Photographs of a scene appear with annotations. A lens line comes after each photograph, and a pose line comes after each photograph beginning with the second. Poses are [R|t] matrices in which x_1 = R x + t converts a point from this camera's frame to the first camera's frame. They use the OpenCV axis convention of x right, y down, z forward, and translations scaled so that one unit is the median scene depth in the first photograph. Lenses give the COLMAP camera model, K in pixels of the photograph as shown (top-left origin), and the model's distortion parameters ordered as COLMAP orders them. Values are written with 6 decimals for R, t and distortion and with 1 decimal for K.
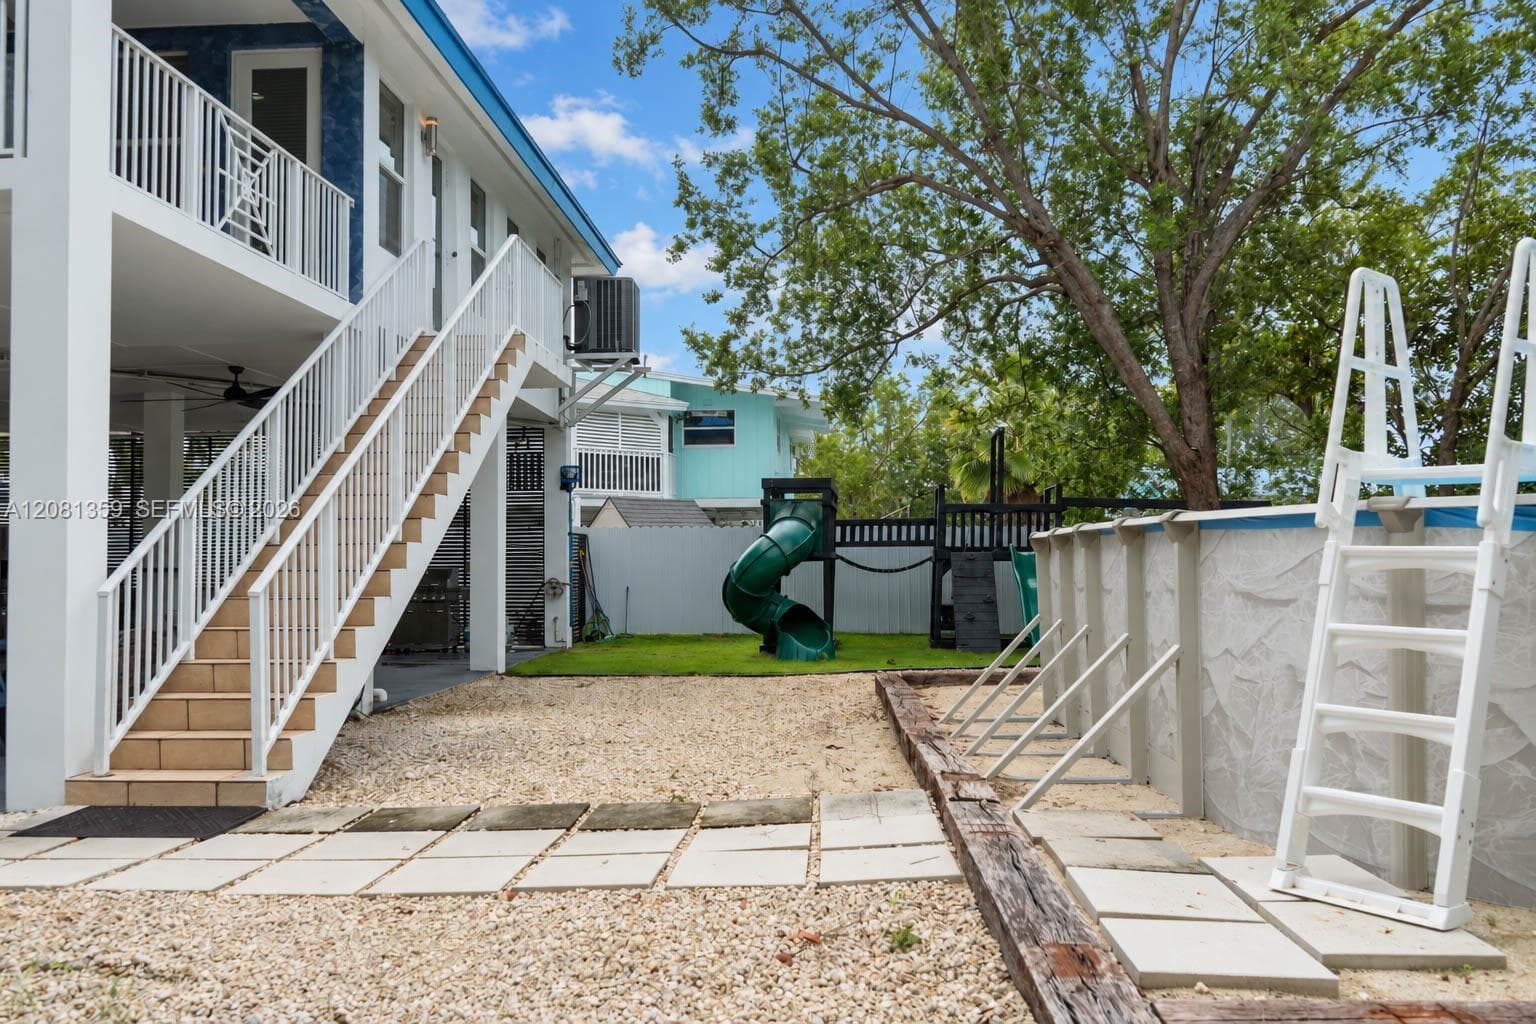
lens RADIAL K [[1248.4, 0, 768.0], [0, 1248.4, 512.0], [0, 0, 1]] dist [0.001089, 0.000572]
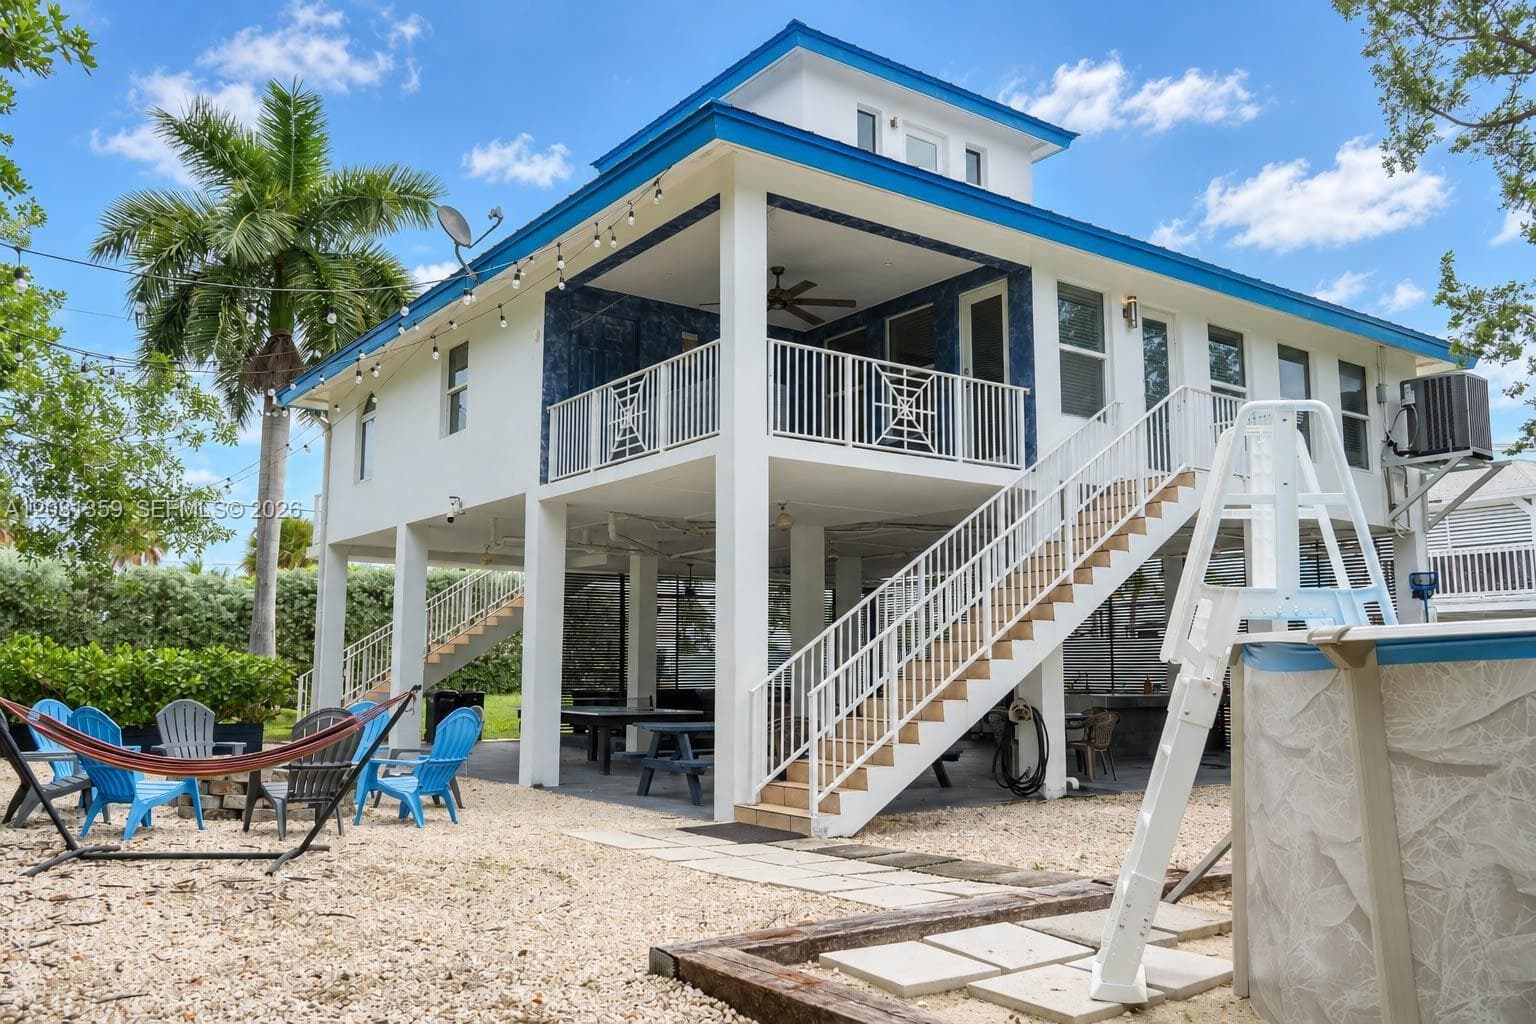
lens RADIAL K [[1248.4, 0, 768.0], [0, 1248.4, 512.0], [0, 0, 1]] dist [0.001089, 0.000572]
pose [[0.635535, -0.087501, -0.767098, 0.546601], [0.025414, 0.995390, -0.092487, -0.013864], [0.771654, 0.039283, 0.634829, -0.019223]]
